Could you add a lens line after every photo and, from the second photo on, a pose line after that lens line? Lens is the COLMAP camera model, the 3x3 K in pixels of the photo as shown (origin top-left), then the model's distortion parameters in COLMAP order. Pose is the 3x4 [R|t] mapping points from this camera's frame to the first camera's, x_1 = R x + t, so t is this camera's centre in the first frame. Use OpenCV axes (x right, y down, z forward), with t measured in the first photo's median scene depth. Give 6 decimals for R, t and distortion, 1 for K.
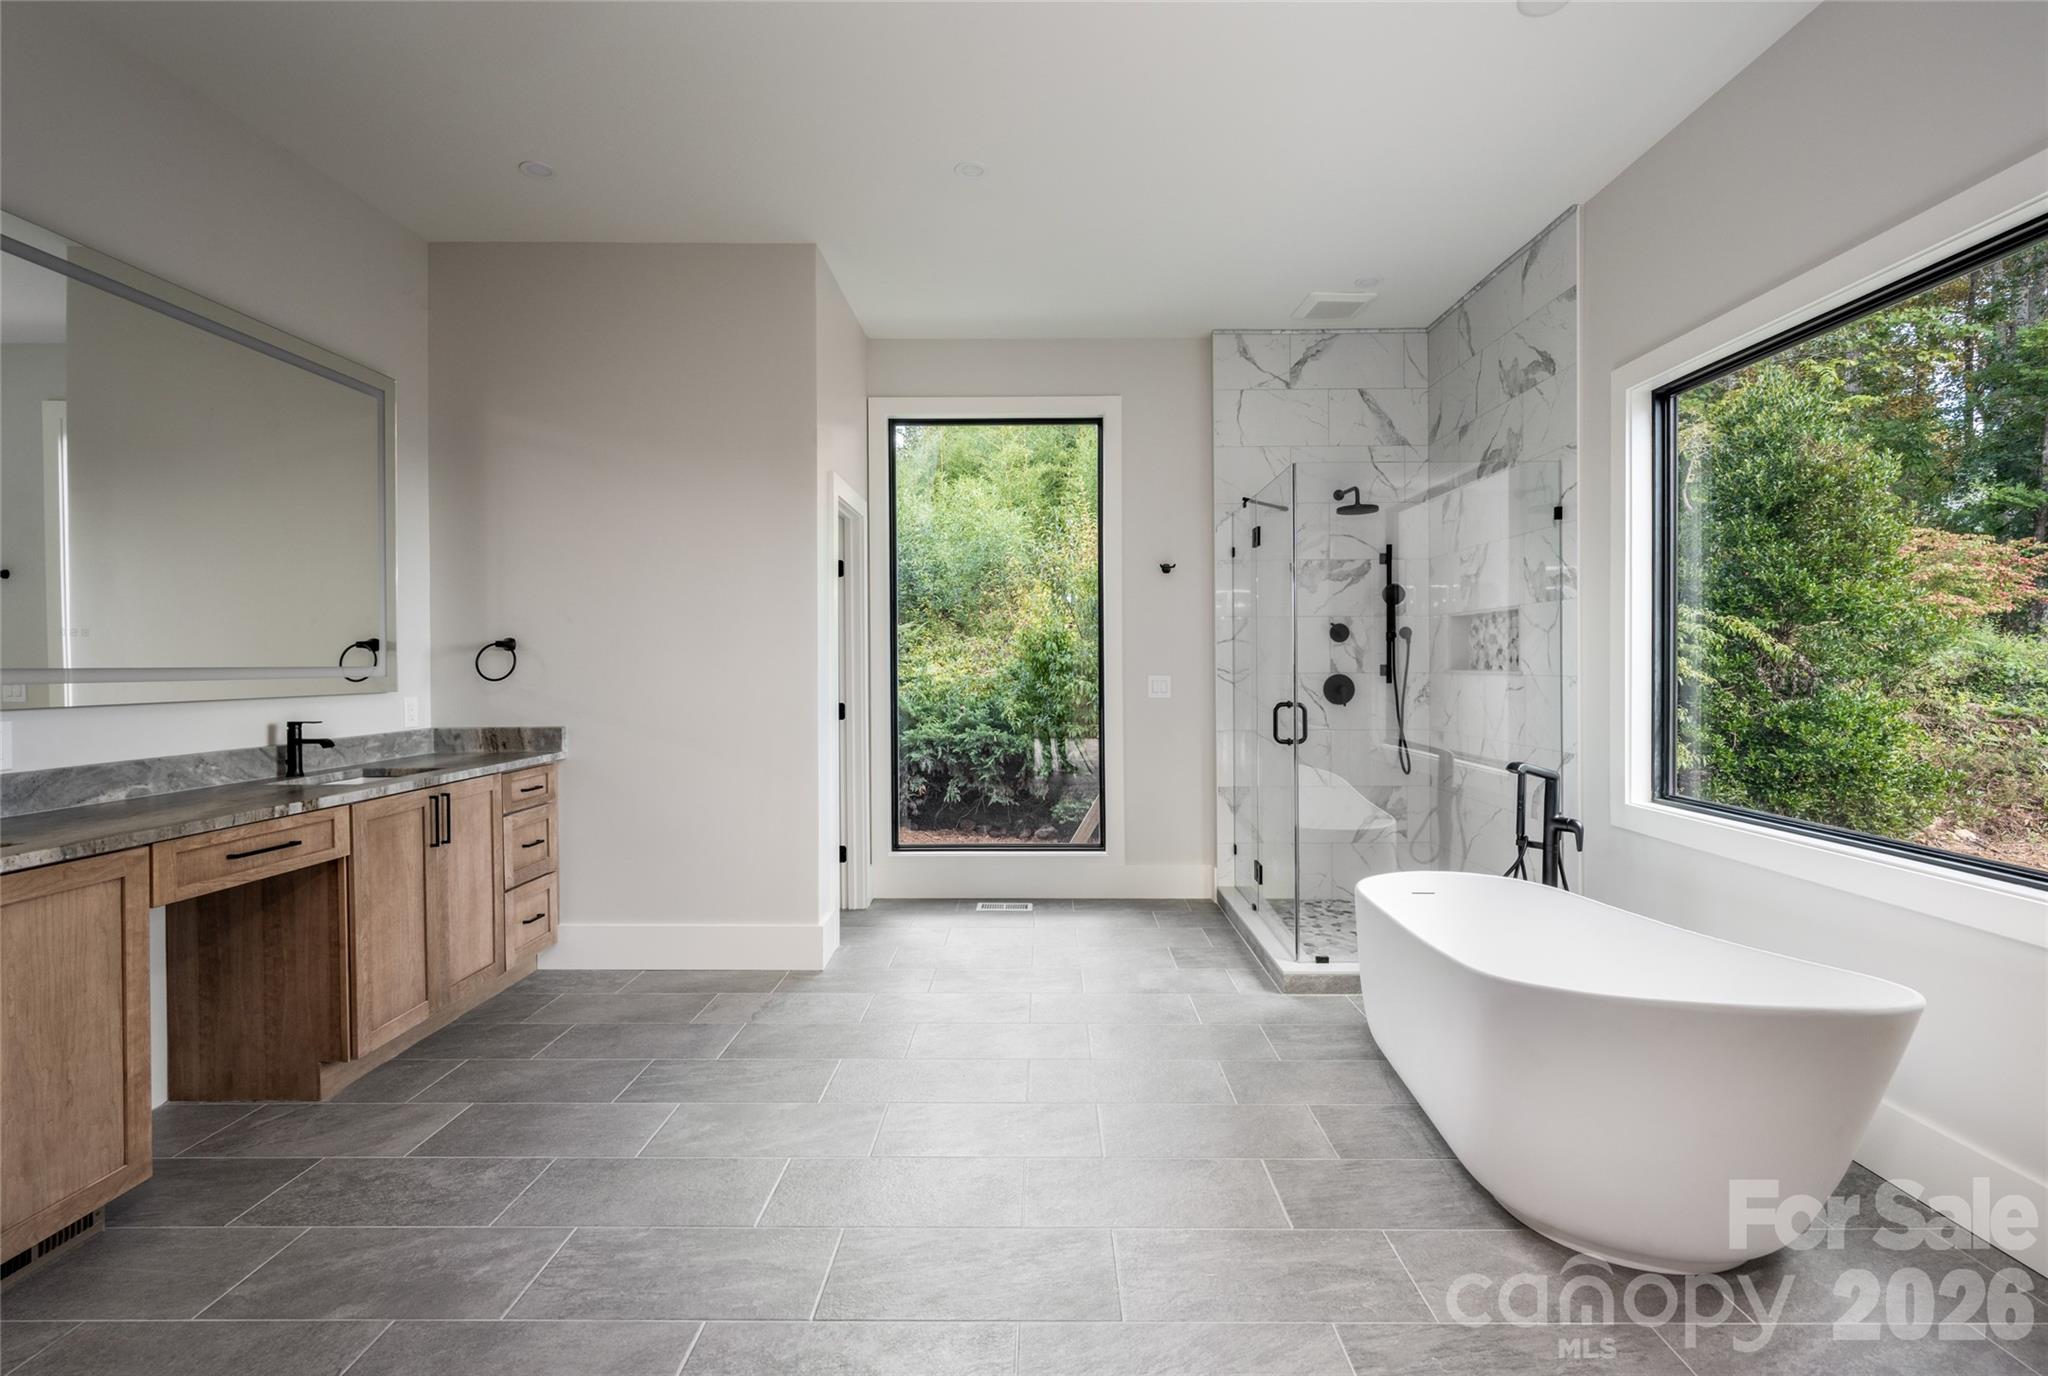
lens RADIAL K [[924.1, 0, 1033.0], [0, 924.1, 676.5], [0, 0, 1]] dist [-0.003022, -0.000322]
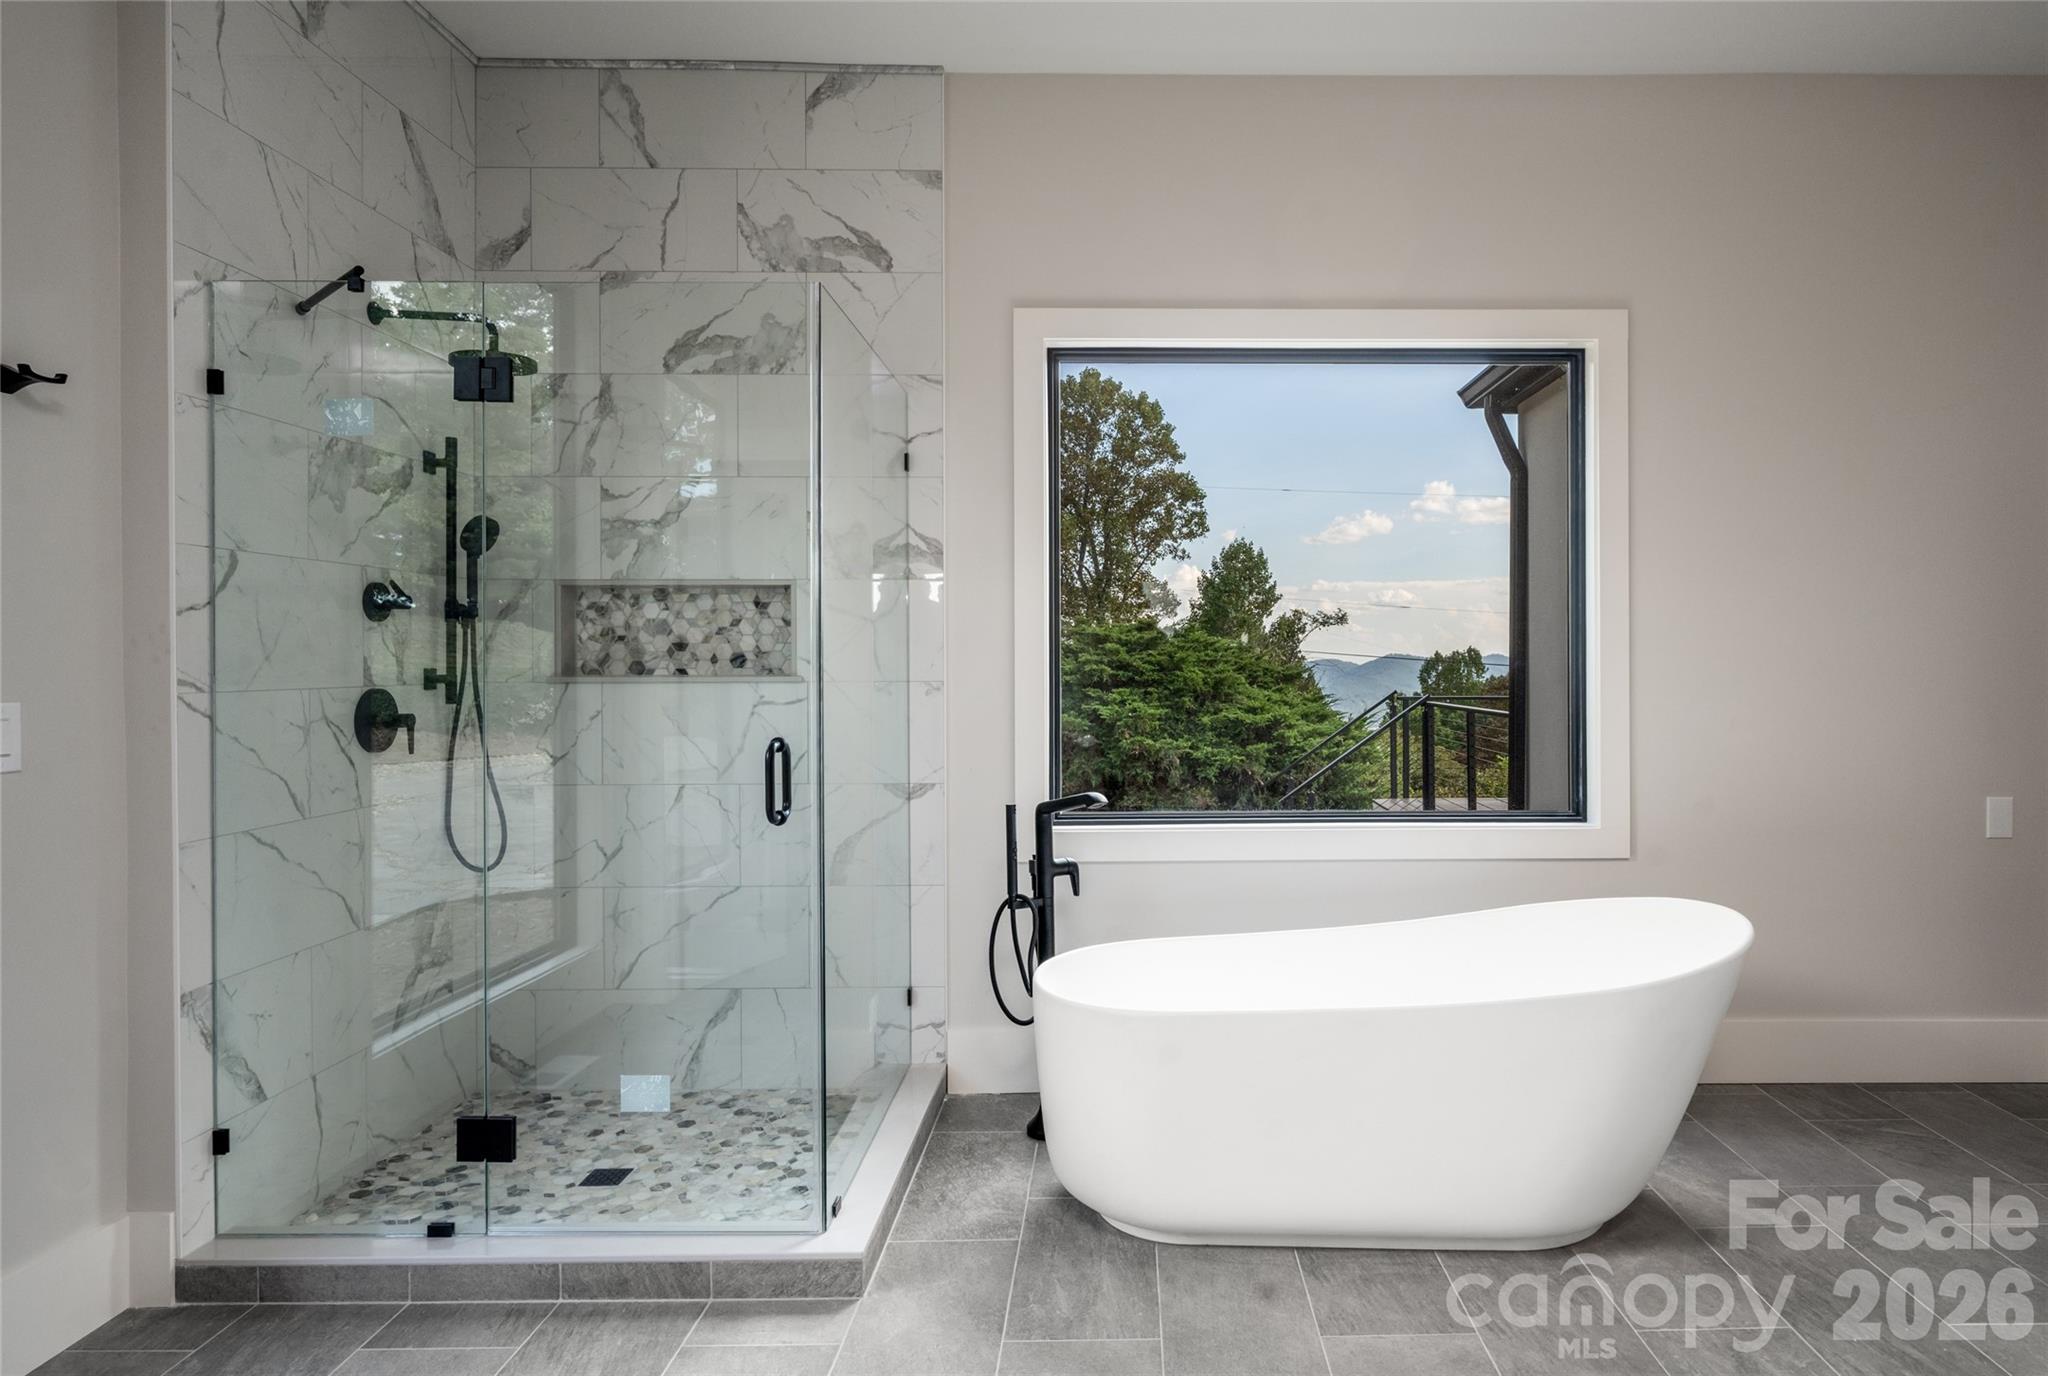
lens RADIAL K [[1252.4, 0, 1029.5], [0, 1252.4, 675.0], [0, 0, 1]] dist [-0.013993, 0.000346]
pose [[-0.034805, -0.007076, 0.999369, -0.393009], [0.017229, 0.999822, 0.007680, -0.010543], [-0.999246, 0.017486, -0.034677, 0.835003]]
